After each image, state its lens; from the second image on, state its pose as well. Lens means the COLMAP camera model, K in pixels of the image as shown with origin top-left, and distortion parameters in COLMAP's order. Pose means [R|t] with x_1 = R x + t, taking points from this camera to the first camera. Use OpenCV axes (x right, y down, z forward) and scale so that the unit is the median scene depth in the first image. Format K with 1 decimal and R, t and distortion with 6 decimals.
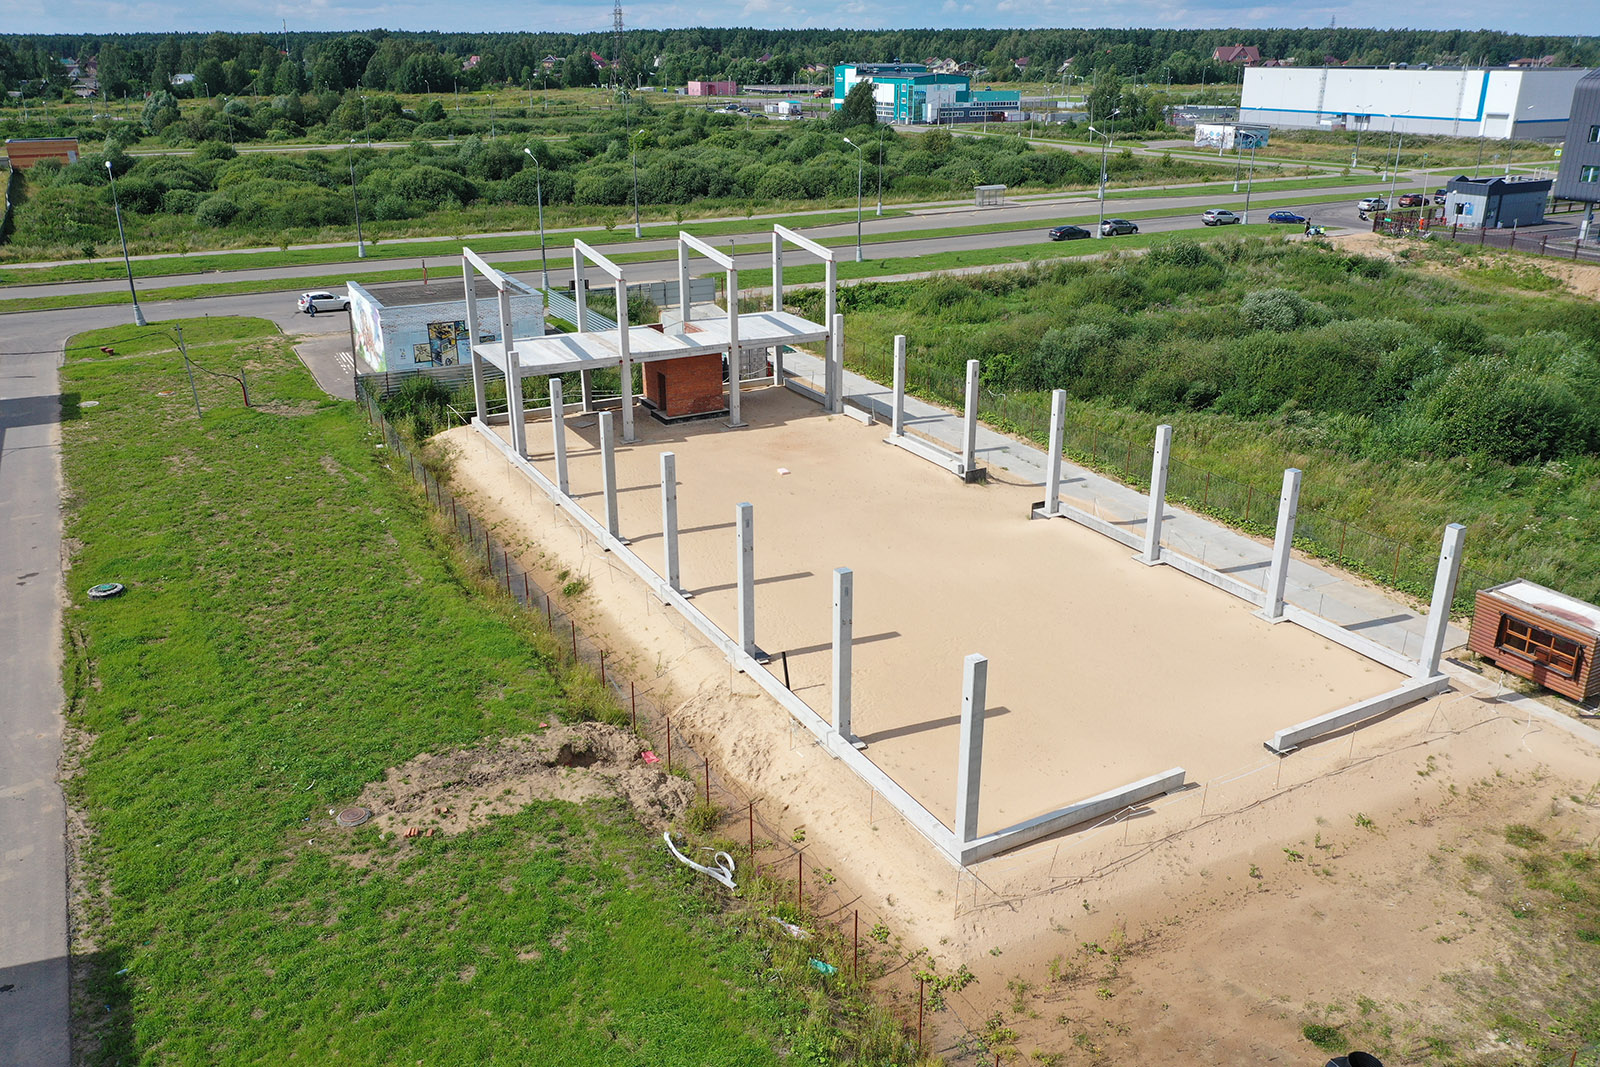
lens RADIAL K [[1249.5, 0, 806.2], [0, 1249.5, 543.1], [0, 0, 1]] dist [-0.013165, -0.004193]
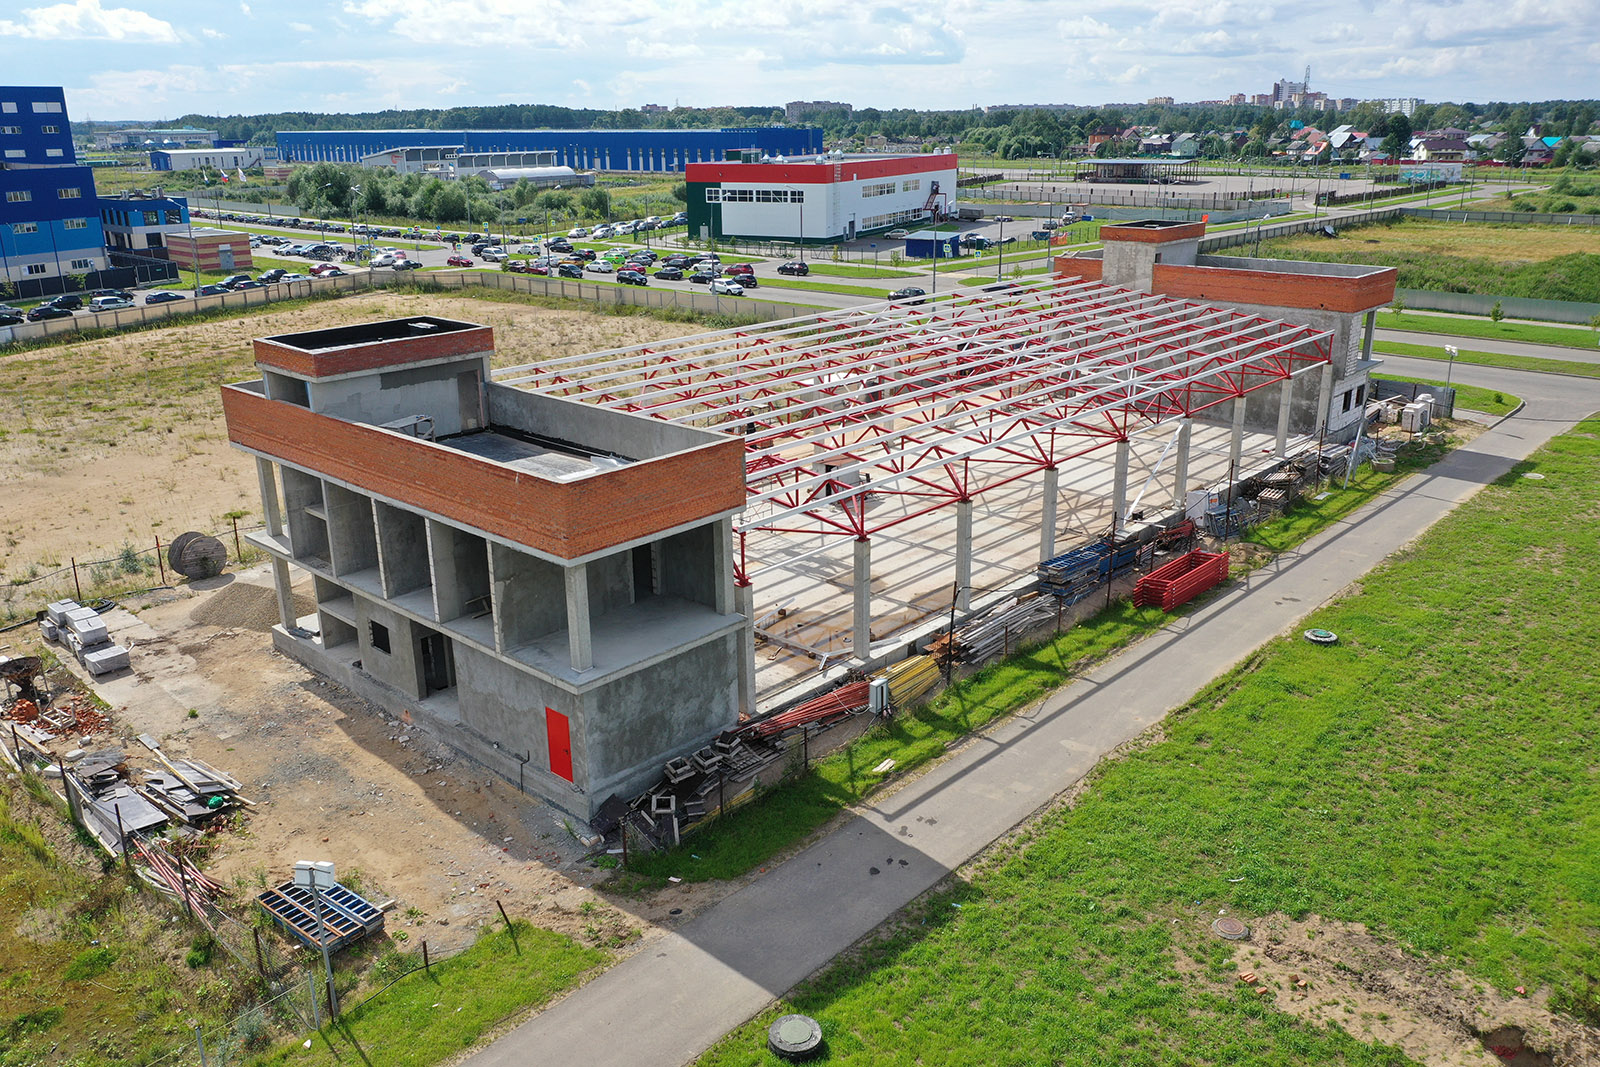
lens RADIAL K [[1249.5, 0, 796.0], [0, 1249.5, 543.8], [0, 0, 1]] dist [-0.013165, -0.004193]
pose [[0.309114, 0.302926, -0.901490, 0.129411], [-0.341063, 0.920171, 0.192255, -0.051122], [0.887764, 0.248036, 0.387755, 0.121726]]
